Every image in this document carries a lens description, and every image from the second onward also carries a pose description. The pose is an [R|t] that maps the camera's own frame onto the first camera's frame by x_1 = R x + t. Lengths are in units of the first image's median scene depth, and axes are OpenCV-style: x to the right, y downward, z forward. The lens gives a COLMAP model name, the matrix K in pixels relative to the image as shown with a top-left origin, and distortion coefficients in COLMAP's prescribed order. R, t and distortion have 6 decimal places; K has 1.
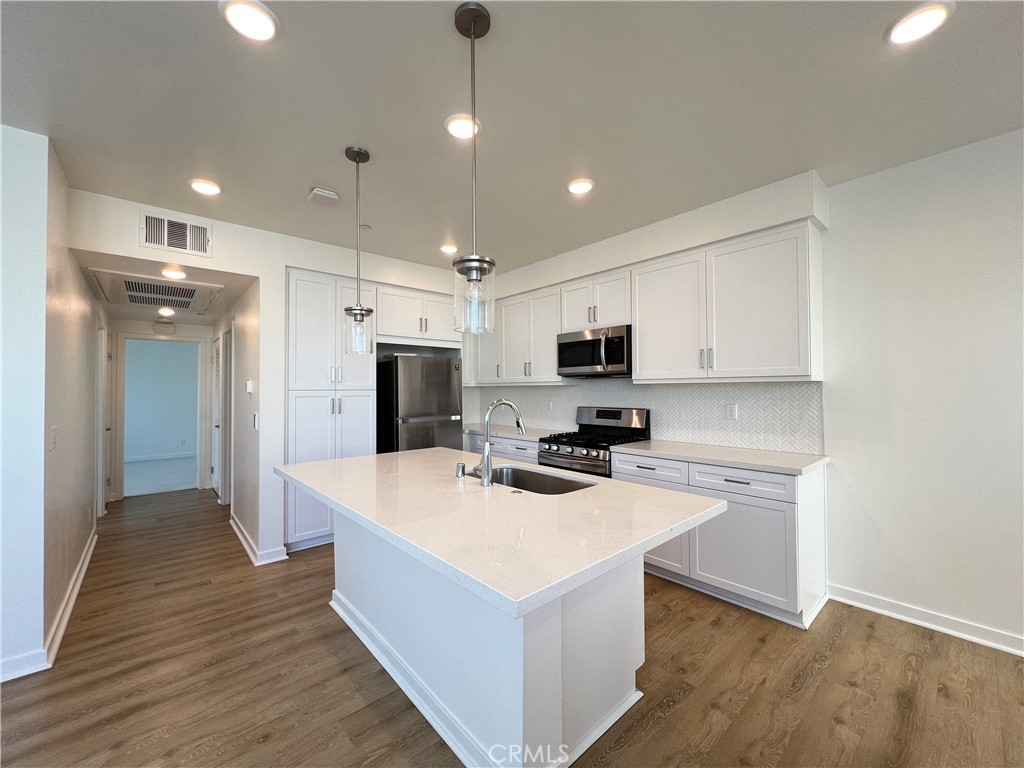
lens RADIAL K [[411.7, 0, 507.3], [0, 411.7, 382.4], [0, 0, 1]] dist [-0.000264, 0.000442]
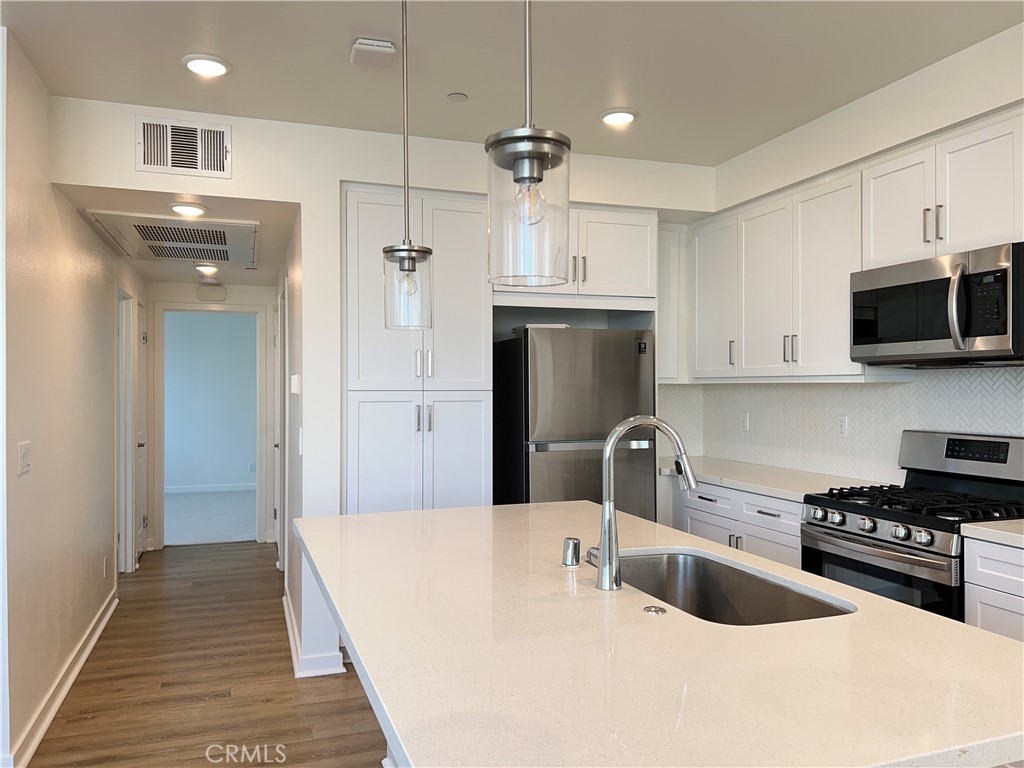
lens RADIAL K [[767.9, 0, 509.3], [0, 767.9, 387.9], [0, 0, 1]] dist [0.060519, -0.062047]
pose [[0.928205, 0.005501, -0.372030, 0.107945], [0.001723, 0.999816, 0.019084, -0.006115], [0.372066, -0.018355, 0.928025, 0.053260]]
